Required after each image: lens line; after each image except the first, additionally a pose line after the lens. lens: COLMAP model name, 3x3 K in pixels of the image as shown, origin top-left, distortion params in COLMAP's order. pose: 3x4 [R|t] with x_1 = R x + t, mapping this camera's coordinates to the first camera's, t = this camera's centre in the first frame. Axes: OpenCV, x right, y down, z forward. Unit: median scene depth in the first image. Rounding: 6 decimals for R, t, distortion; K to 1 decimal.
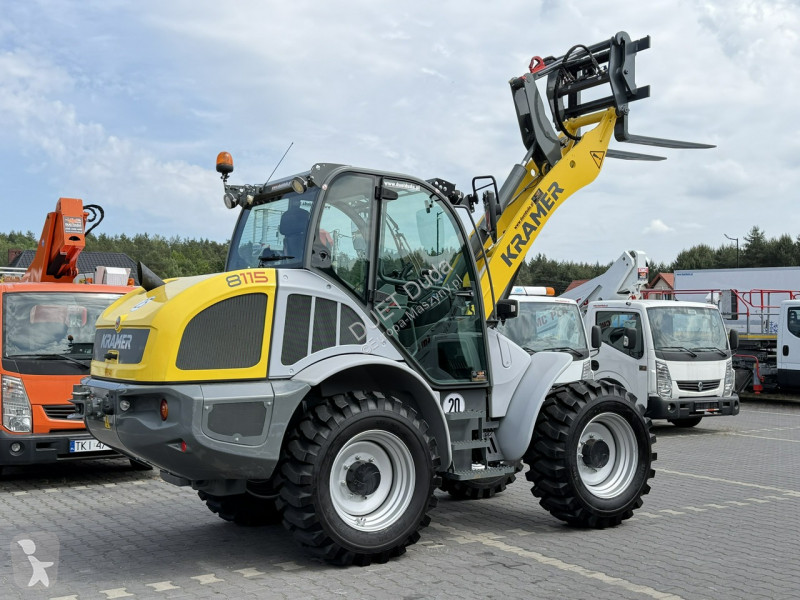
lens RADIAL K [[948.0, 0, 403.5], [0, 948.0, 300.0], [0, 0, 1]] dist [0.112681, 0.000000]
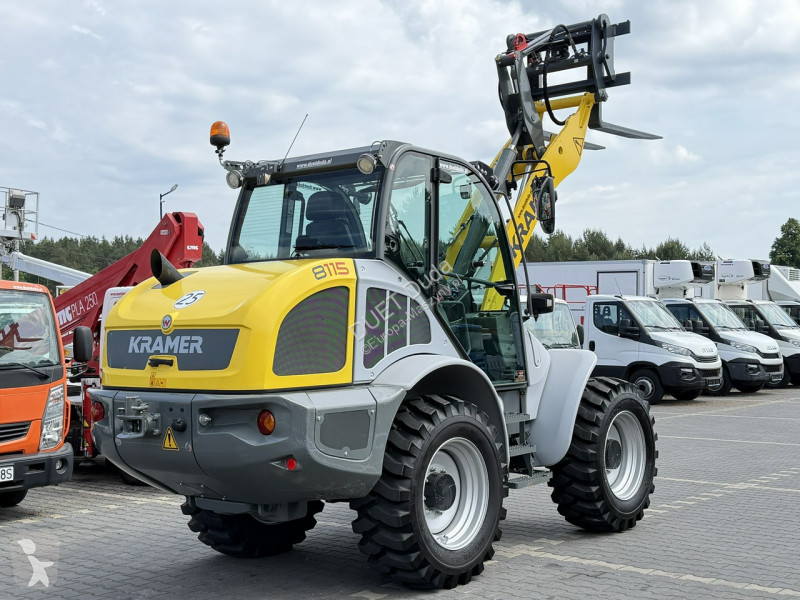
lens RADIAL K [[1064.1, 0, 397.6], [0, 1064.1, 300.4], [0, 0, 1]] dist [0.116482, 0.000000]
pose [[0.954347, -0.005379, 0.298652, -0.321768], [0.004500, 0.999983, 0.003631, 0.001756], [-0.298667, -0.002121, 0.954355, 0.039217]]
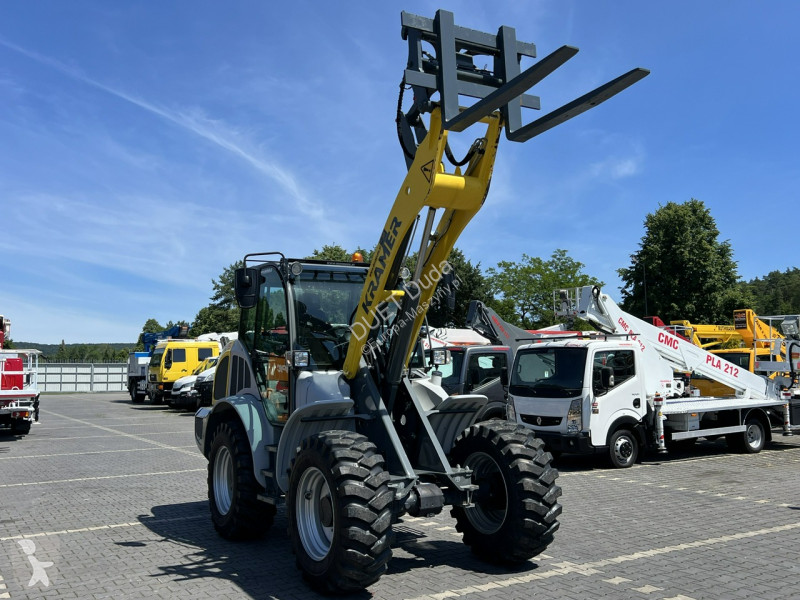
lens RADIAL K [[757.1, 0, 392.8], [0, 757.1, 300.7], [0, 0, 1]] dist [0.051157, 0.000000]
pose [[-0.060647, -0.092806, -0.993835, 0.957669], [0.048598, 0.994213, -0.095807, 0.031035], [0.996976, -0.054109, -0.055786, 1.114667]]
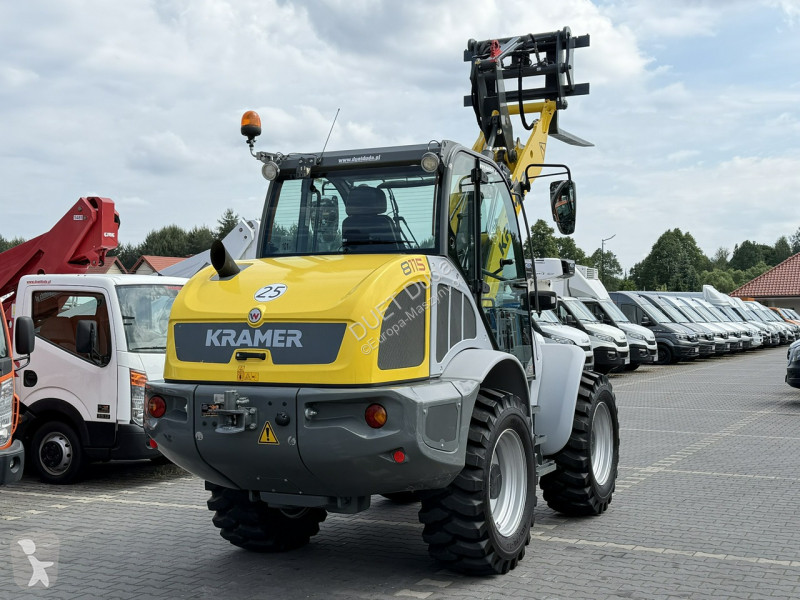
lens RADIAL K [[1064.1, 0, 397.0], [0, 1064.1, 301.1], [0, 0, 1]] dist [0.116482, 0.000000]
pose [[0.863630, 0.005248, 0.504098, -0.549325], [-0.012846, 0.999850, 0.011600, -0.000810], [-0.503962, -0.016494, 0.863568, 0.118923]]
